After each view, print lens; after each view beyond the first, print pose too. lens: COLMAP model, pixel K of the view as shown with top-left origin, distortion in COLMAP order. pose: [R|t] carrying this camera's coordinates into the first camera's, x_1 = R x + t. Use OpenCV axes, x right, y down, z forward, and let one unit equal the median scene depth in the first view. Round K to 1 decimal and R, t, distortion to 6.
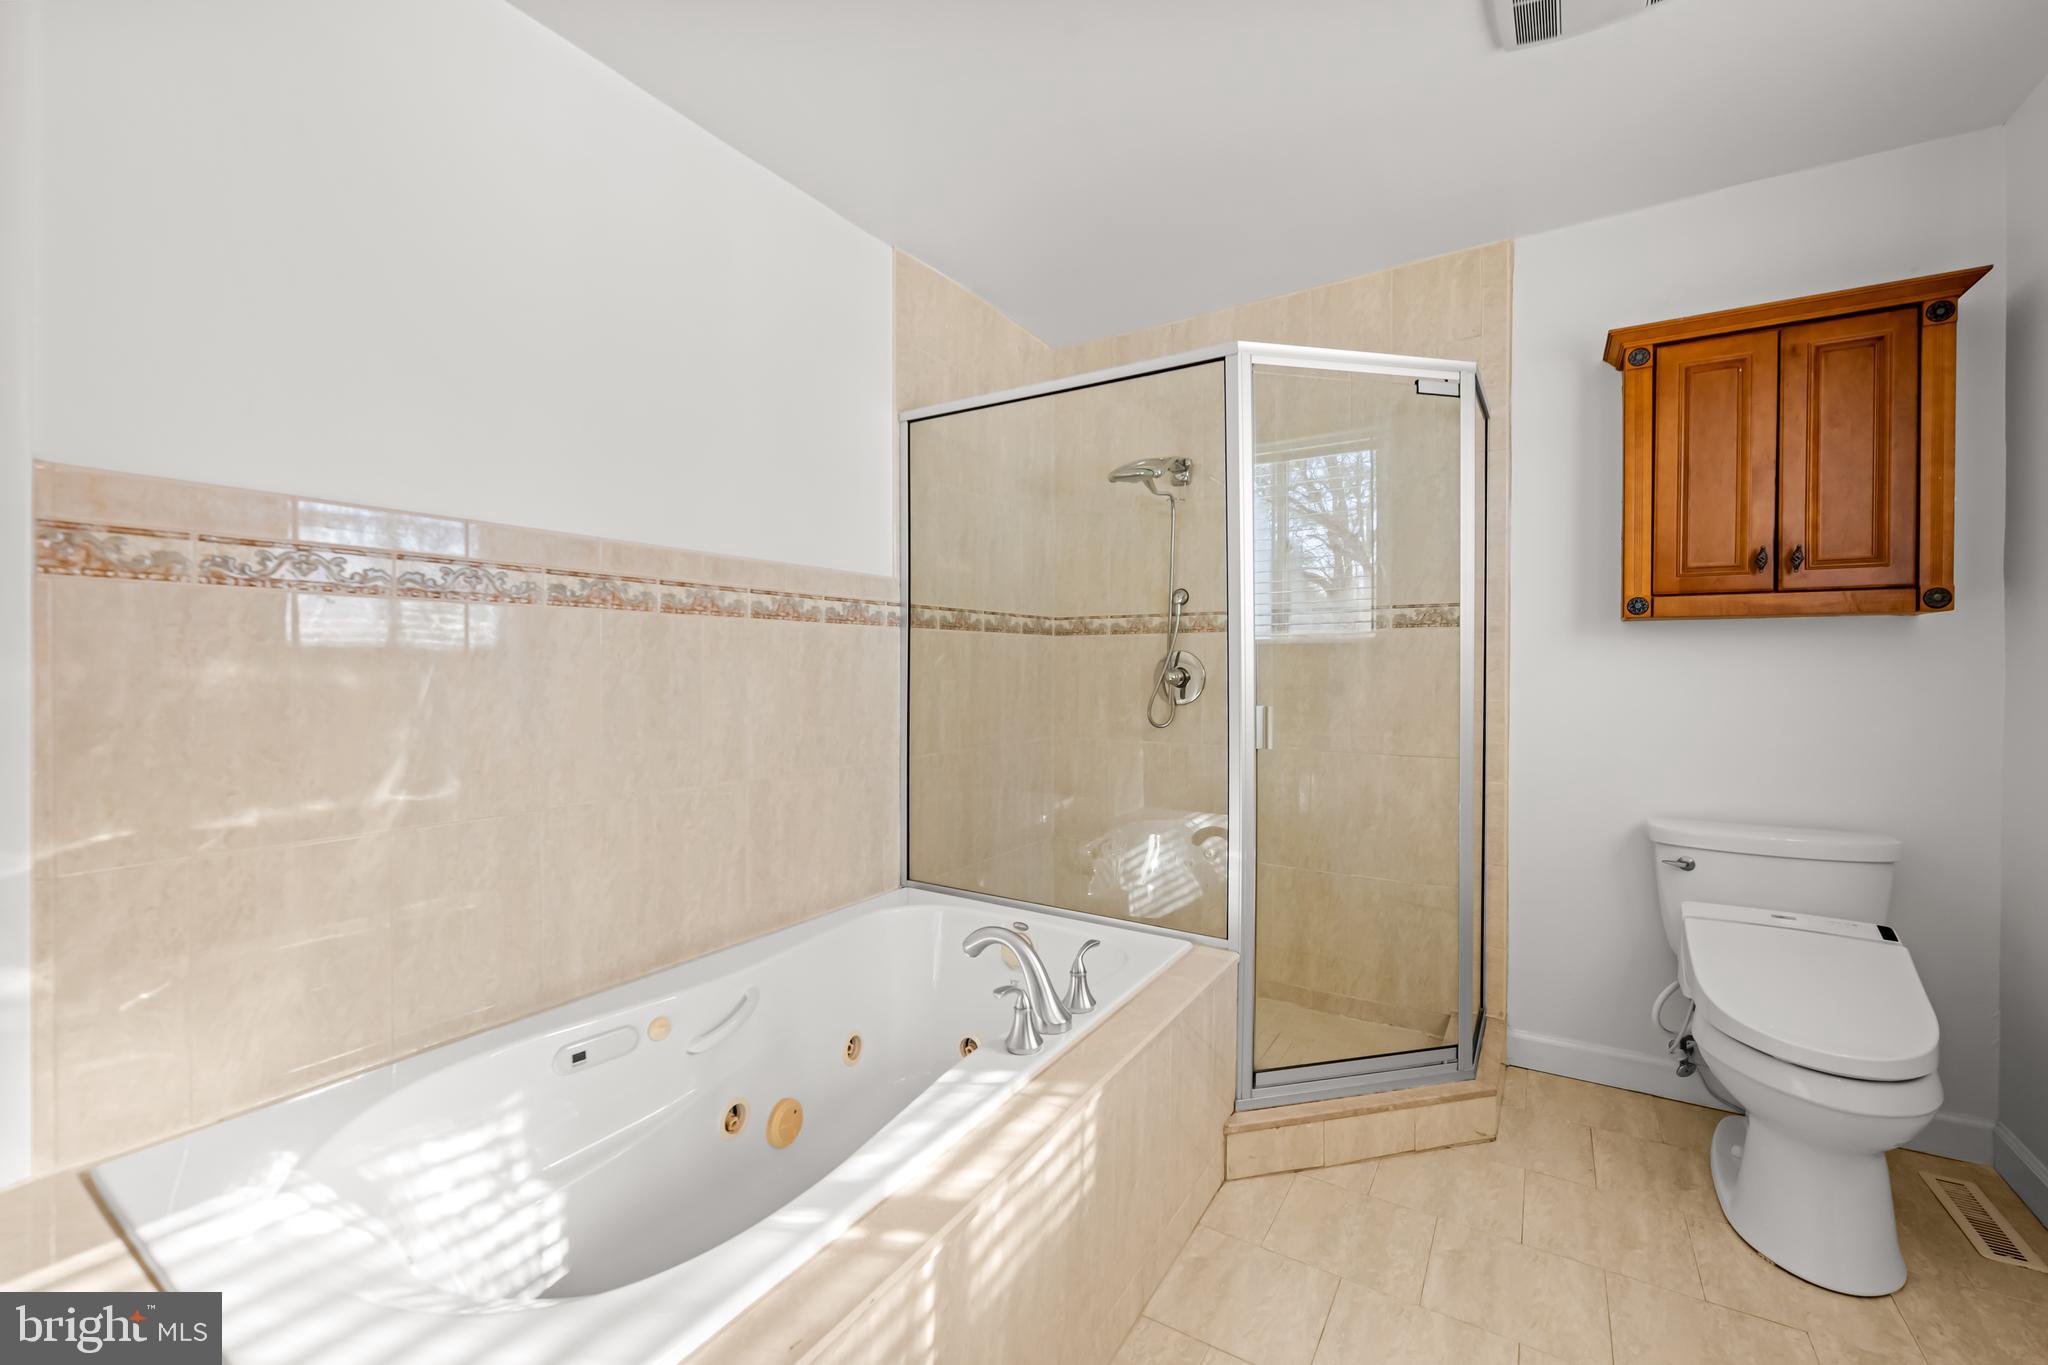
lens RADIAL K [[856.5, 0, 1061.8], [0, 856.5, 672.7], [0, 0, 1]] dist [-0.000033, 0.000069]
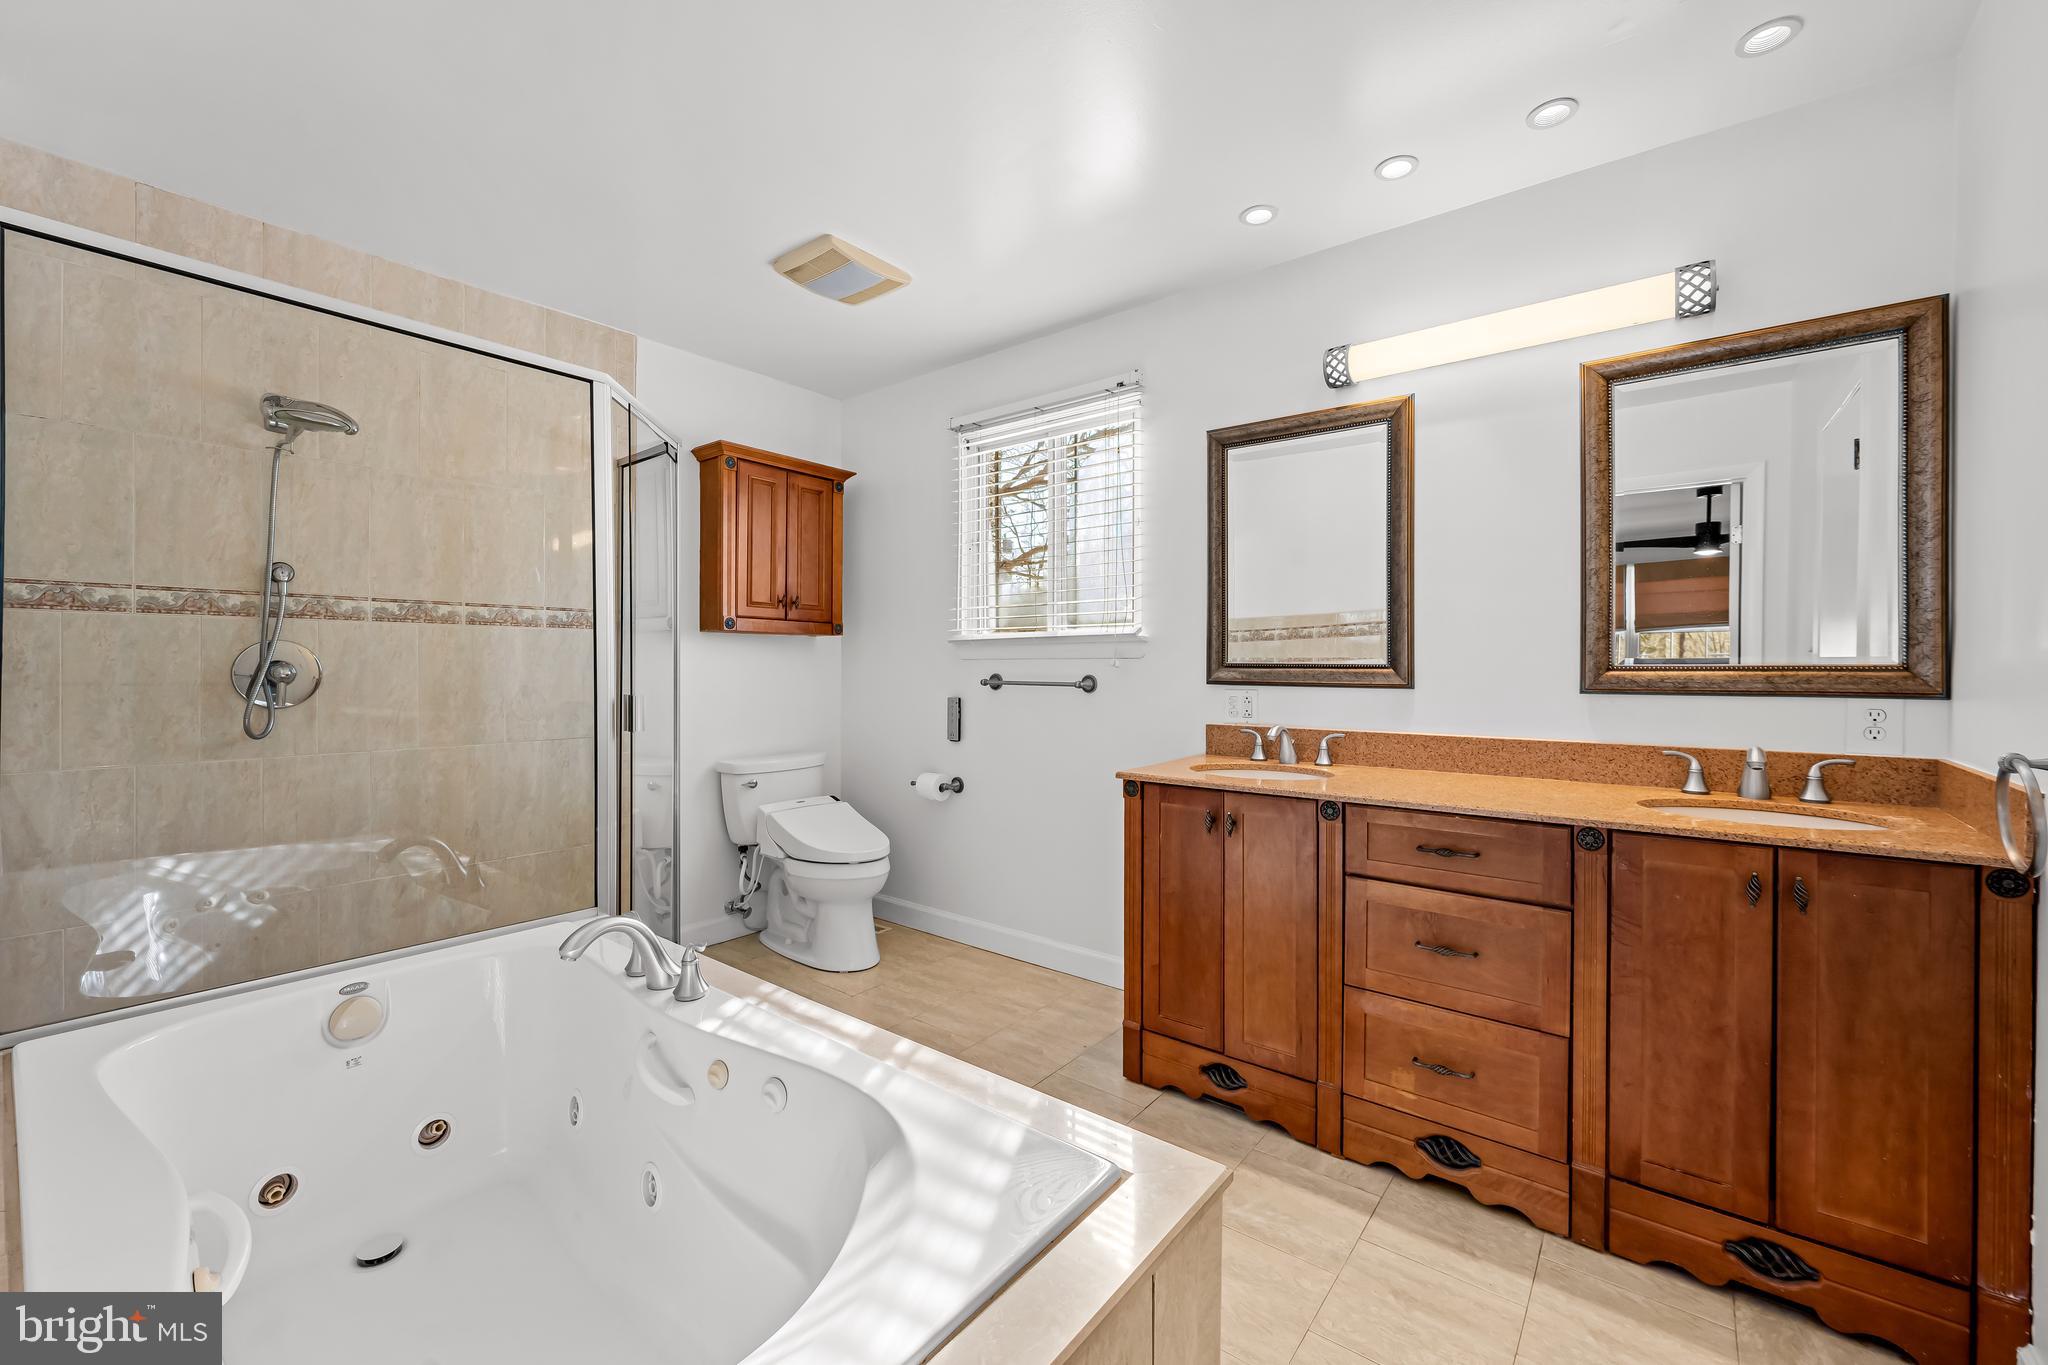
lens RADIAL K [[815.1, 0, 1025.3], [0, 815.1, 669.7], [0, 0, 1]] dist [-0.002505, -0.000173]
pose [[0.124011, -0.003042, 0.992276, -0.721668], [0.003765, 0.999990, 0.002595, 0.003887], [-0.992274, 0.003414, 0.124021, 0.291958]]
